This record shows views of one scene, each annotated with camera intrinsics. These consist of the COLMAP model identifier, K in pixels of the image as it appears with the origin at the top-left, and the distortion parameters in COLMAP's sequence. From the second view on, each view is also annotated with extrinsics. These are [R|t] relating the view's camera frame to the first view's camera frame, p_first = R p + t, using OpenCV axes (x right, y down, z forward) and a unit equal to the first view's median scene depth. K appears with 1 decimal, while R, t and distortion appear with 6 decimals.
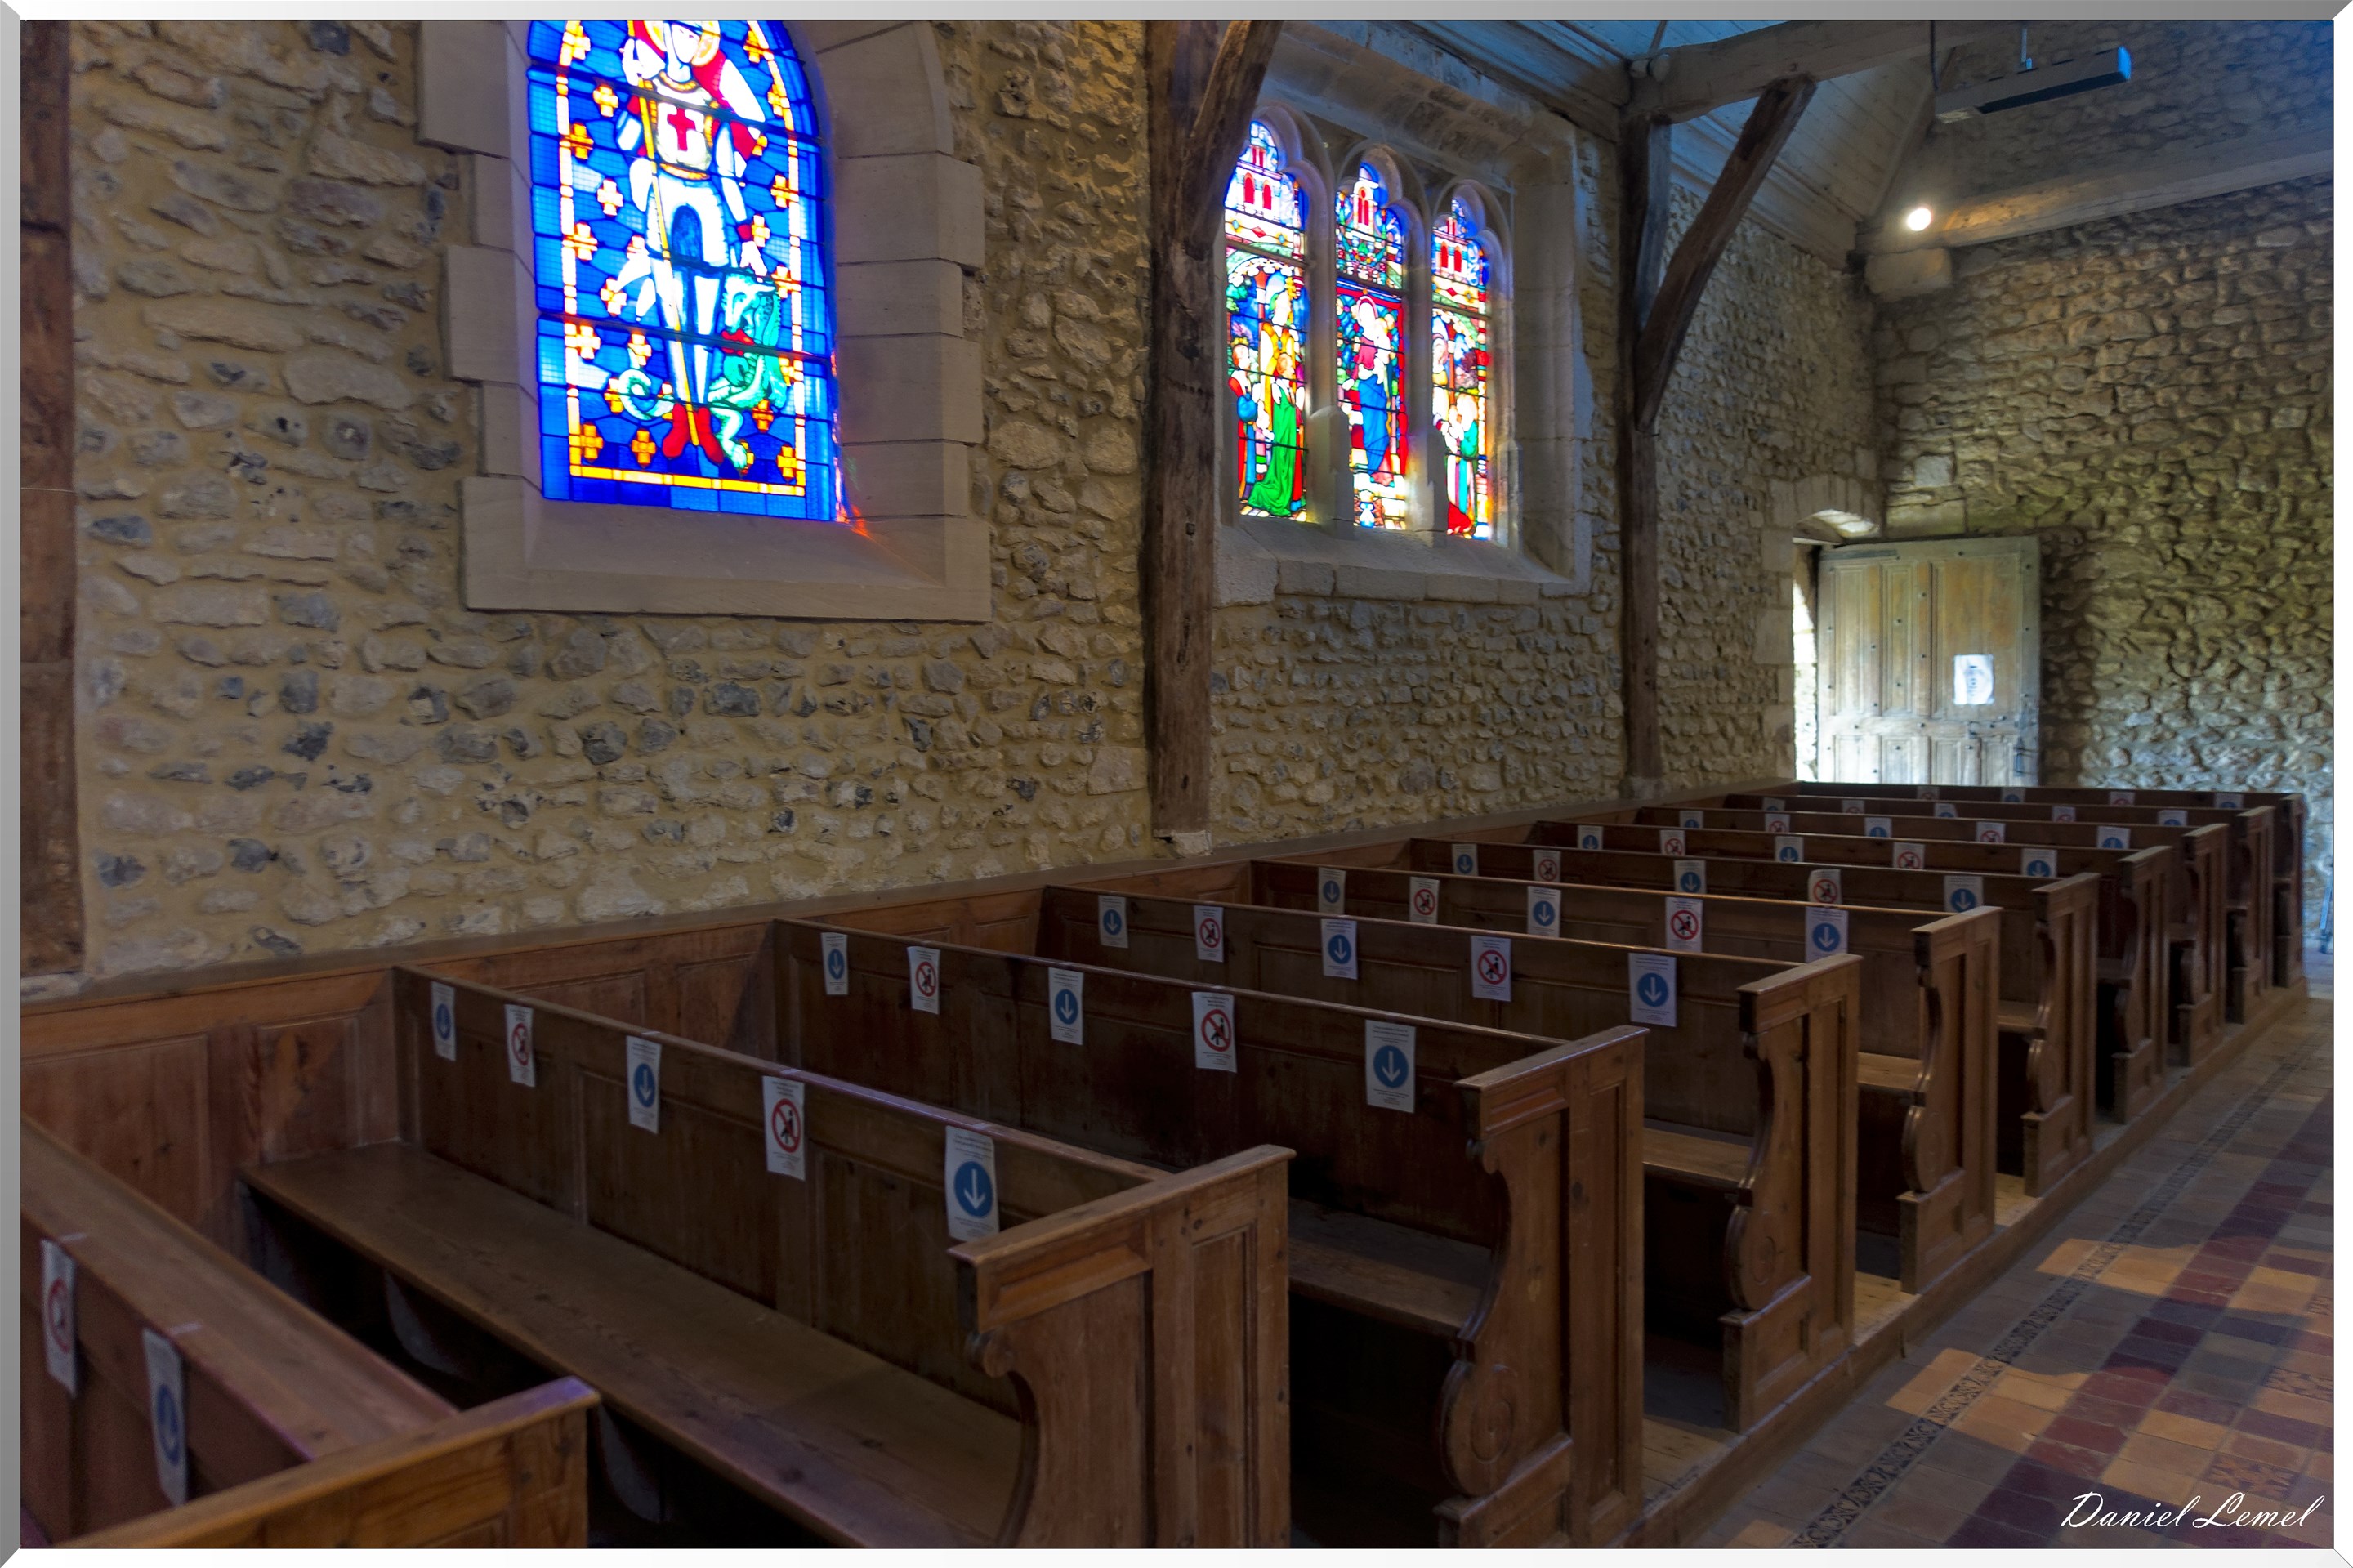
lens RADIAL K [[1619.8, 0, 1176.5], [0, 1619.8, 784.0], [0, 0, 1]] dist [0.001643, 0.000412]
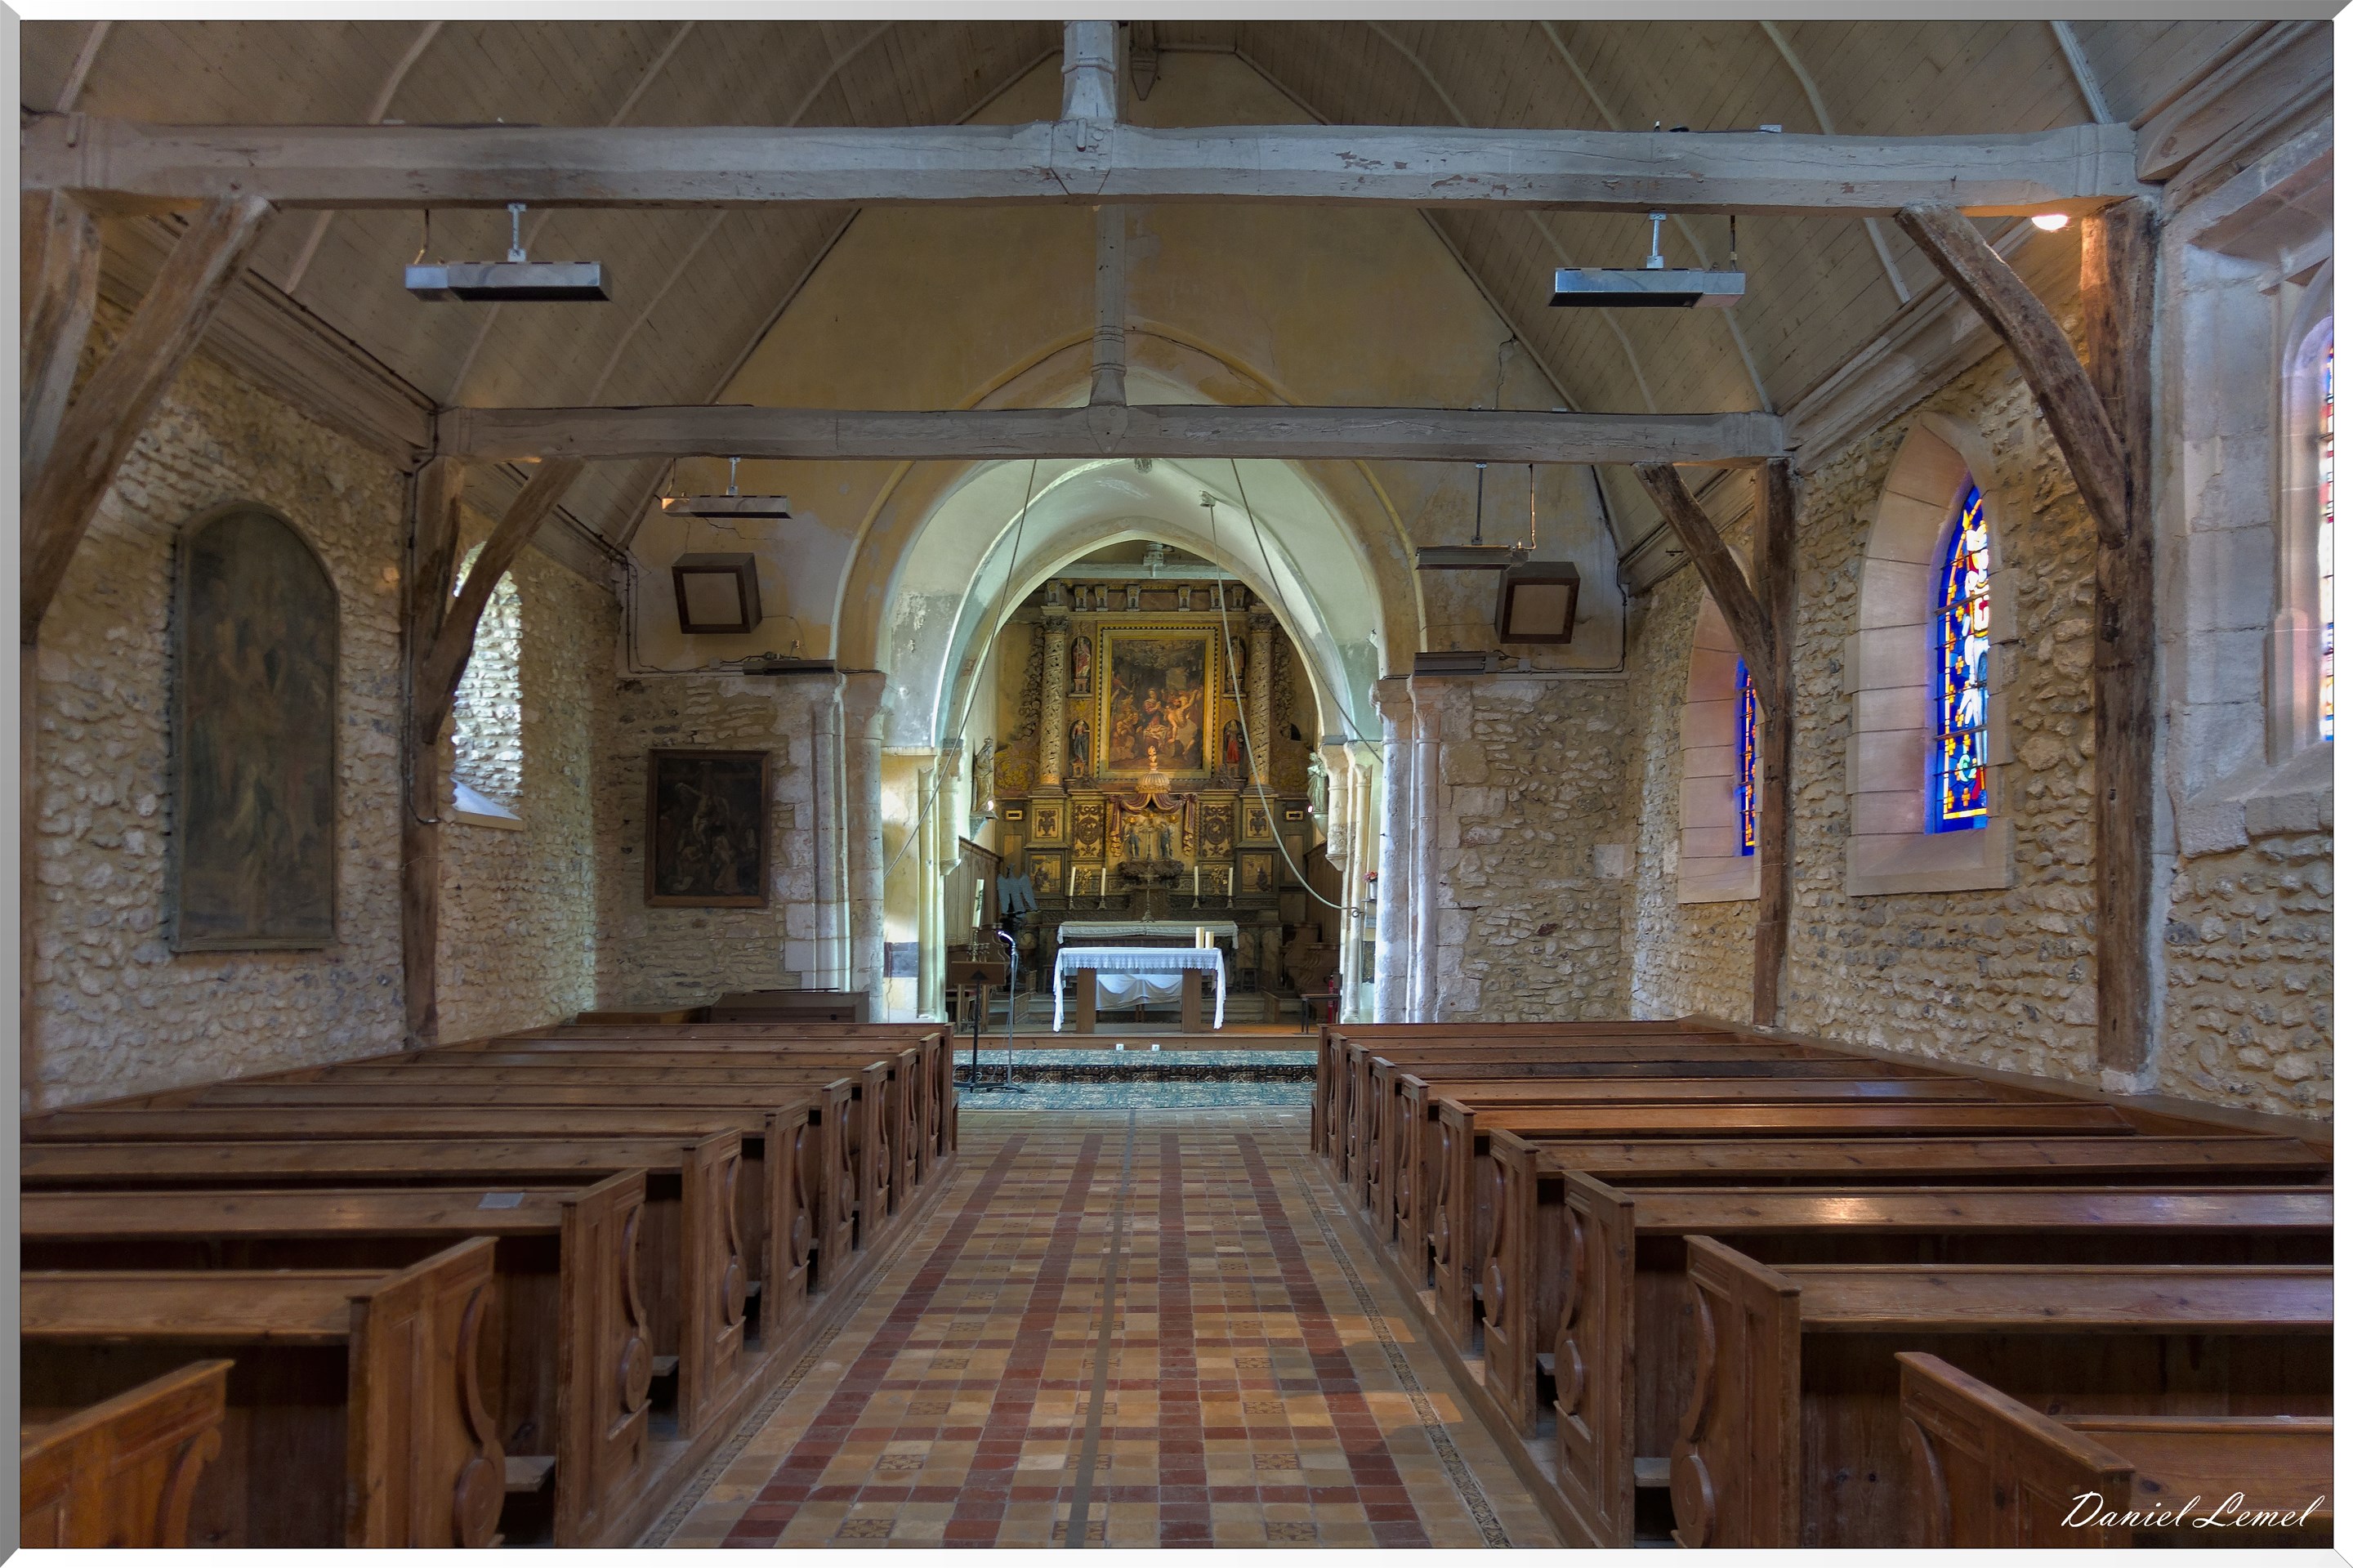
lens RADIAL K [[1619.8, 0, 1176.5], [0, 1619.8, 784.0], [0, 0, 1]] dist [0.001643, 0.000412]
pose [[-0.719679, -0.046048, -0.692779, 1.473209], [-0.025733, 0.998882, -0.039663, -0.124234], [0.693830, -0.010718, -0.720059, 1.616187]]
